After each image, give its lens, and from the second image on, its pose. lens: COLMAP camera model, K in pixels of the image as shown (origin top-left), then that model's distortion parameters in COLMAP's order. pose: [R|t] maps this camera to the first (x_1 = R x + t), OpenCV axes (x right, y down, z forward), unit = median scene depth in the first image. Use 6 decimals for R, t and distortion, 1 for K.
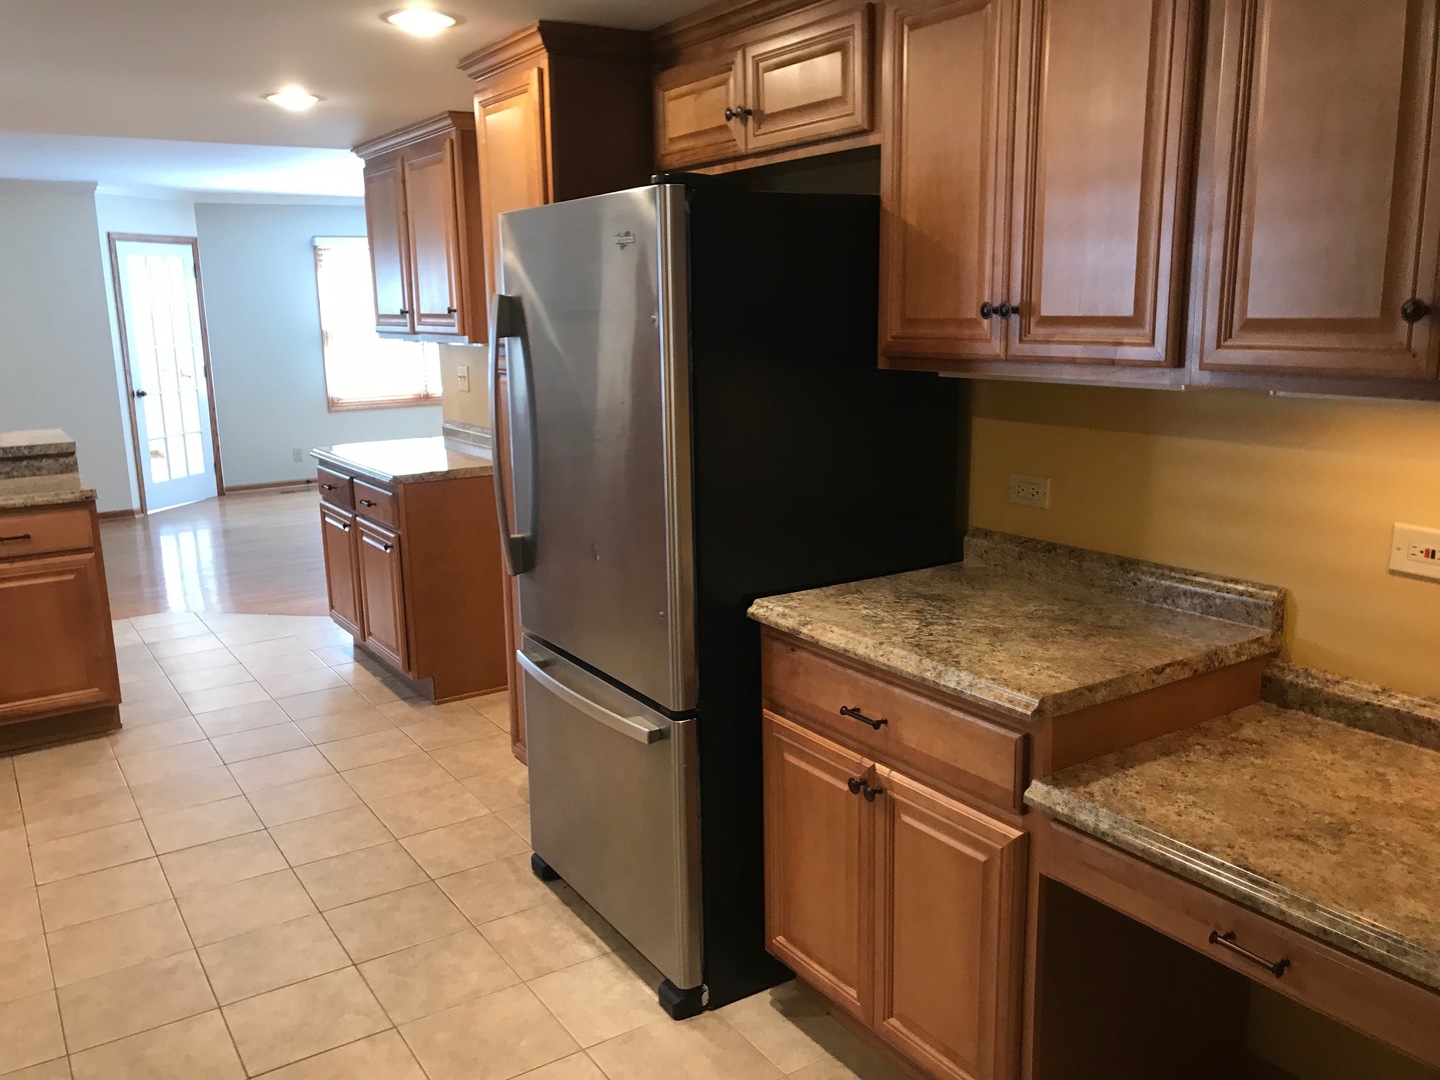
lens RADIAL K [[1180.8, 0, 710.5], [0, 1180.8, 542.3], [0, 0, 1]] dist [0.023086, -0.022196]
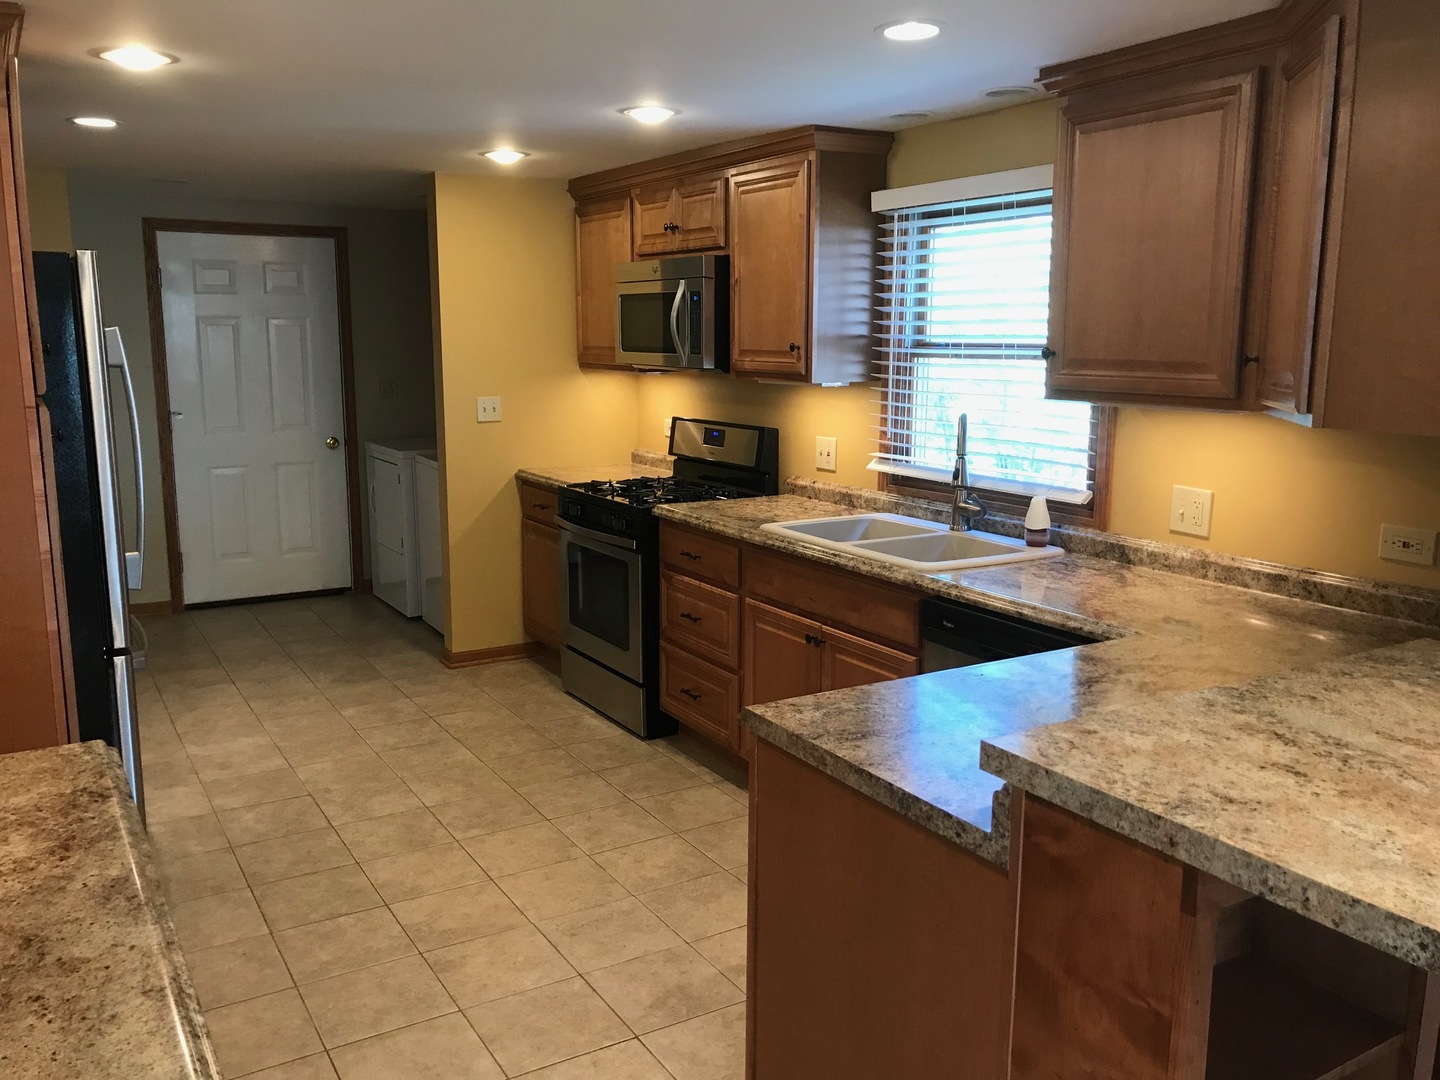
lens RADIAL K [[1180.8, 0, 718.7], [0, 1180.8, 531.8], [0, 0, 1]] dist [0.023086, -0.022196]
pose [[-0.999517, 0.012327, 0.028531, -0.525430], [0.021828, 0.931898, 0.362064, -0.287219], [-0.022125, 0.362512, -0.931717, 1.430209]]
